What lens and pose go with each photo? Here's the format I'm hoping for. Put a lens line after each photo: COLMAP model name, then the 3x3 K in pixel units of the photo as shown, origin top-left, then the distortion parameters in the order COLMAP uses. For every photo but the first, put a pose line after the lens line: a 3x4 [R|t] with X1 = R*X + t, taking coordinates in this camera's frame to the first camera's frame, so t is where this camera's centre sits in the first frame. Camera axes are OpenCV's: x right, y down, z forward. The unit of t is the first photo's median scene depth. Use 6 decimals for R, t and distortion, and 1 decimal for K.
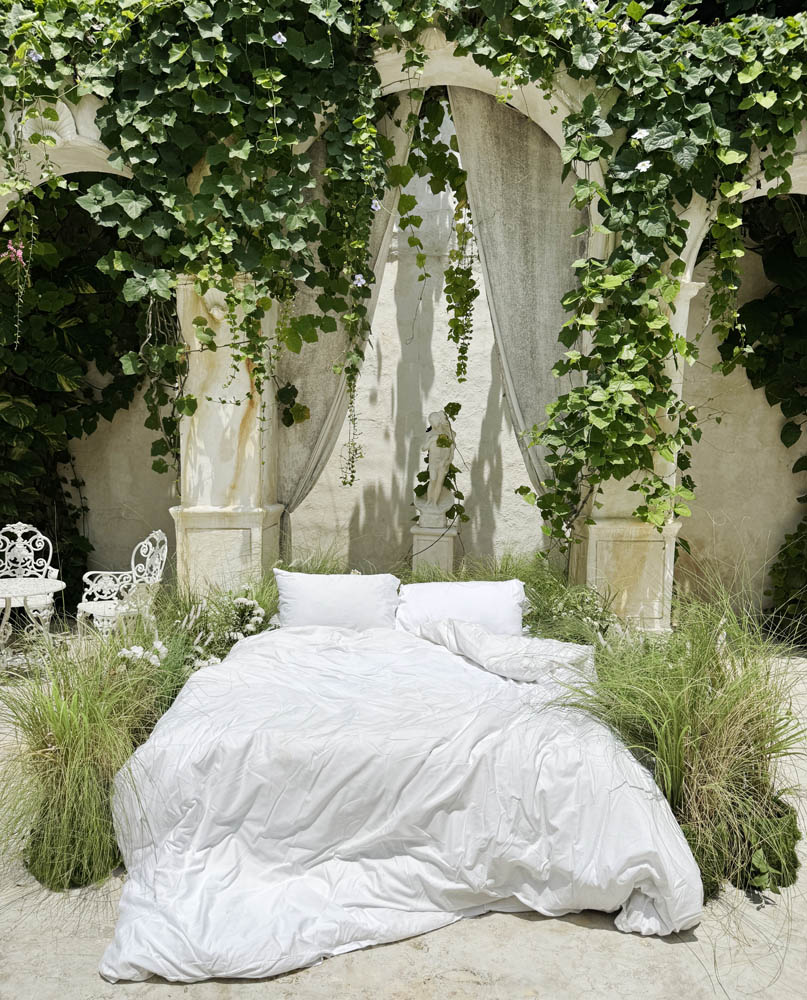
lens RADIAL K [[733.7, 0, 403.9], [0, 733.7, 521.3], [0, 0, 1]] dist [-0.005041, -0.030922]
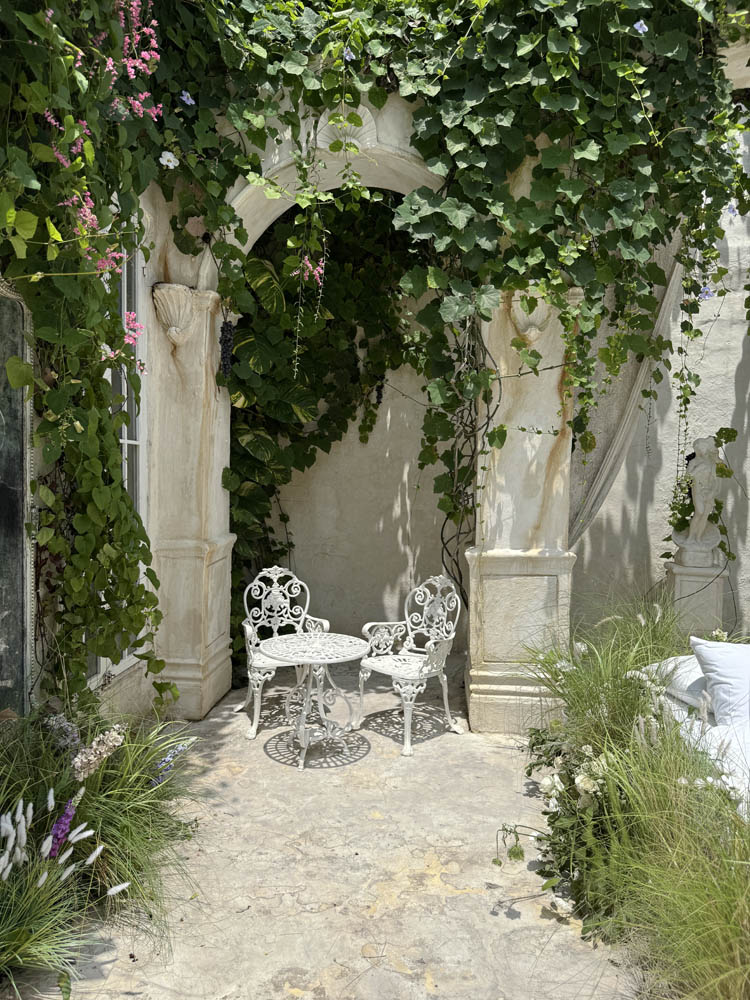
lens RADIAL K [[704.5, 0, 375.0], [0, 704.5, 500.0], [0, 0, 1]] dist [-0.038942, -0.003360]
pose [[0.998054, -0.007064, -0.061951, -0.397713], [0.003757, 0.998569, -0.053347, -0.038011], [0.062239, 0.053010, 0.996652, 0.153582]]
